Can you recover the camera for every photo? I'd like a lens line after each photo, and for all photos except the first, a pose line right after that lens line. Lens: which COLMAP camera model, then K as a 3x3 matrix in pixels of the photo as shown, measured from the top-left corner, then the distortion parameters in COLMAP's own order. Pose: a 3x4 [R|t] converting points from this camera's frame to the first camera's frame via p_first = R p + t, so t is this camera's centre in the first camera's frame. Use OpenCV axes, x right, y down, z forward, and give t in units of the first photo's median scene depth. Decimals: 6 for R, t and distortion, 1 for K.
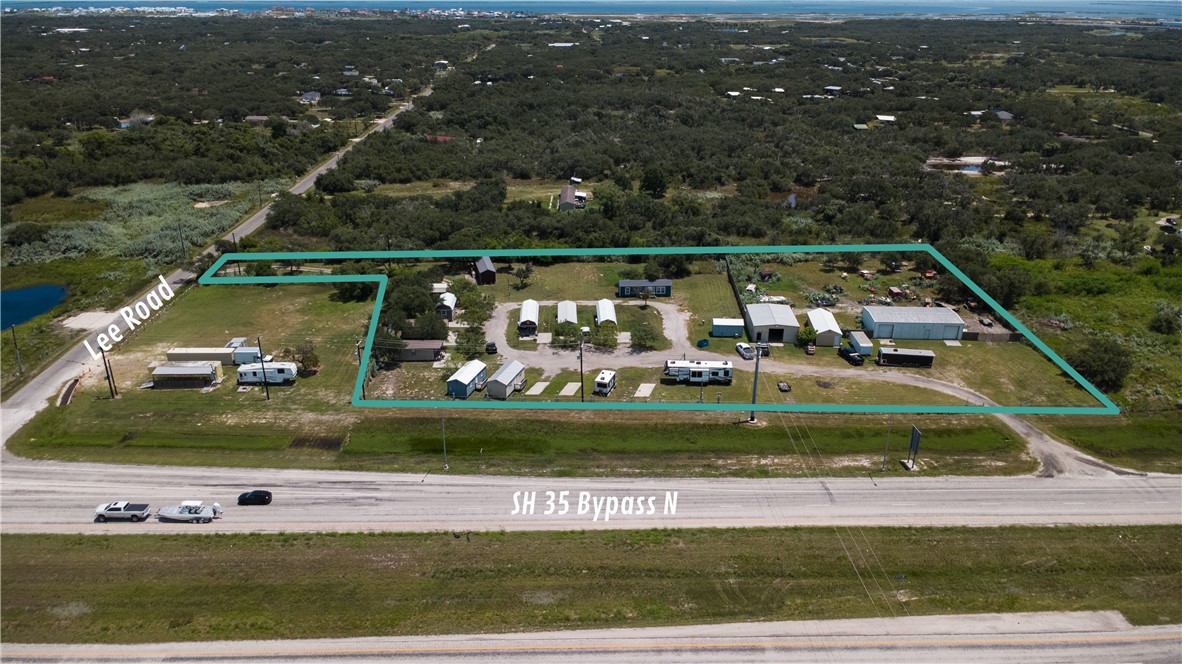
lens RADIAL K [[804.3, 0, 589.0], [0, 804.3, 327.4], [0, 0, 1]] dist [0.019276, -0.024464]
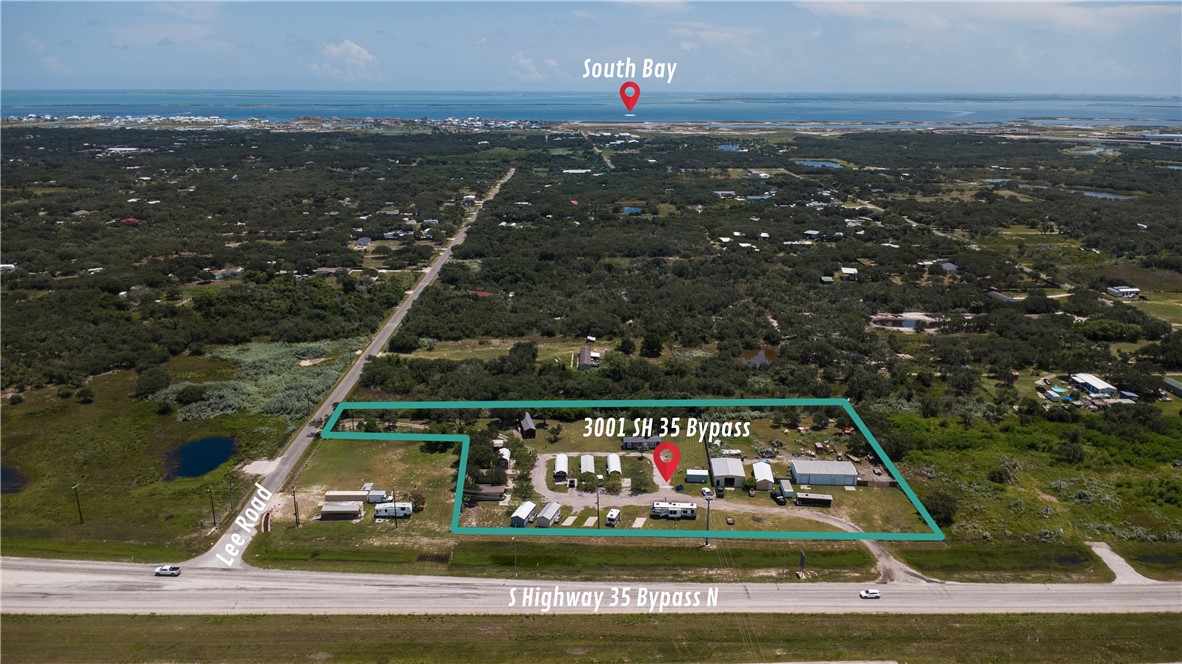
lens RADIAL K [[804.3, 0, 588.2], [0, 804.3, 334.7], [0, 0, 1]] dist [0.019276, -0.024464]
pose [[0.999910, 0.002531, -0.013192, -0.006516], [-0.003903, 0.994454, -0.105097, -0.091498], [0.012853, 0.105139, 0.994374, -0.442161]]
